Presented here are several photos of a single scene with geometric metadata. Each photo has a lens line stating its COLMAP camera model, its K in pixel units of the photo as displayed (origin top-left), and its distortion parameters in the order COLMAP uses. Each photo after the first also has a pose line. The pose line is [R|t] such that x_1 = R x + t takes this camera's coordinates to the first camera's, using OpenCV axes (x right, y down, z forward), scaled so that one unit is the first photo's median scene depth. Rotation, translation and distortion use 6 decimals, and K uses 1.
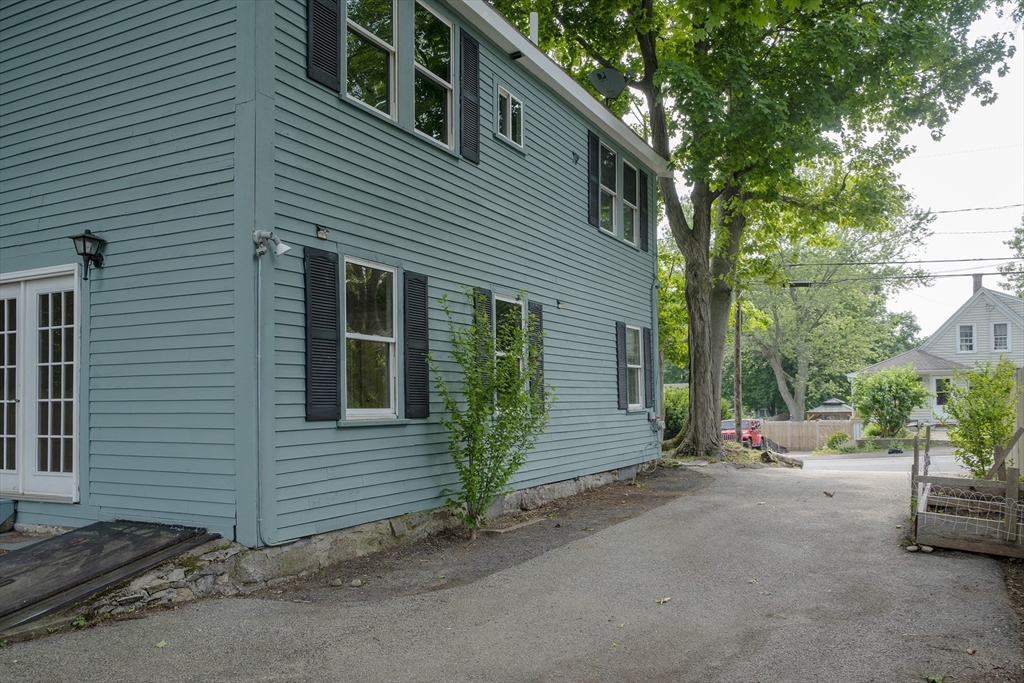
lens RADIAL K [[790.7, 0, 512.8], [0, 790.7, 368.7], [0, 0, 1]] dist [-0.002559, -0.001493]
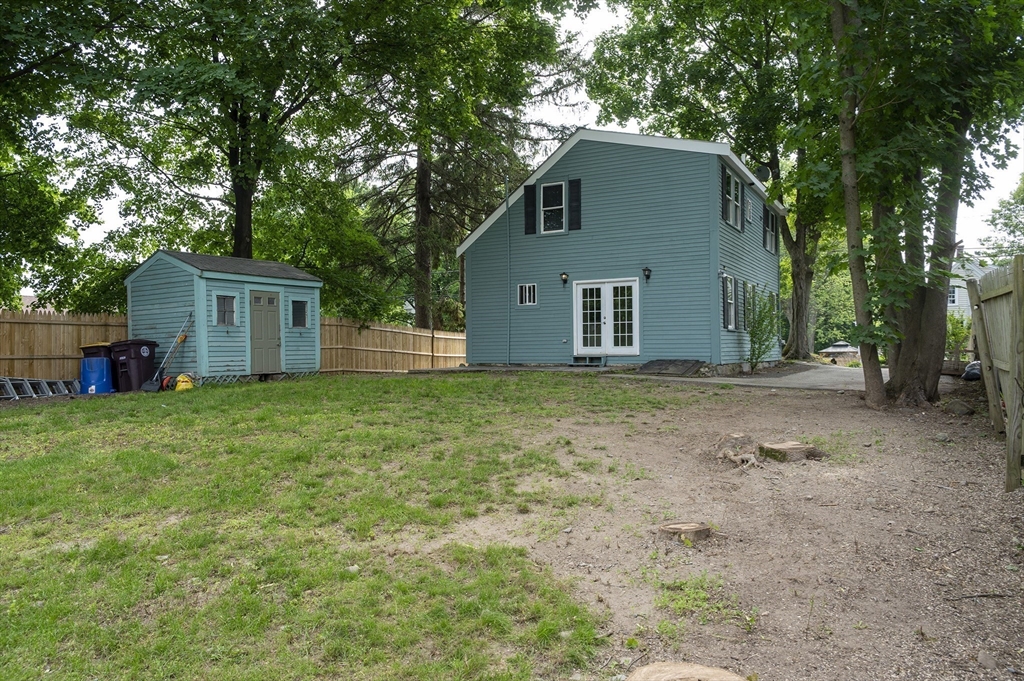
lens RADIAL K [[672.8, 0, 512.0], [0, 672.8, 340.5], [0, 0, 1]] dist [0.003798, 0.001089]
pose [[0.998343, 0.004348, -0.057379, -0.835662], [-0.002444, 0.999445, 0.033215, 0.024094], [0.057491, -0.033020, 0.997800, -1.537400]]
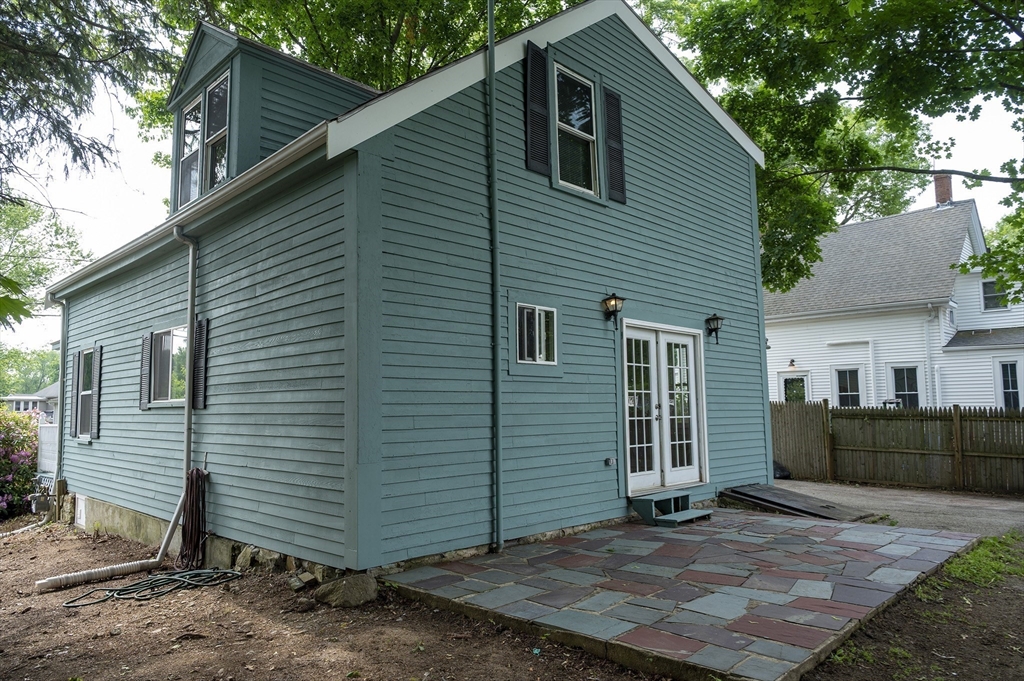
lens RADIAL K [[672.8, 0, 512.0], [0, 672.8, 340.5], [0, 0, 1]] dist [0.003798, 0.001089]
pose [[0.292598, 0.108527, 0.950057, -1.843719], [-0.025411, 0.994070, -0.105728, 0.038333], [-0.955898, 0.006794, 0.293620, 0.914142]]
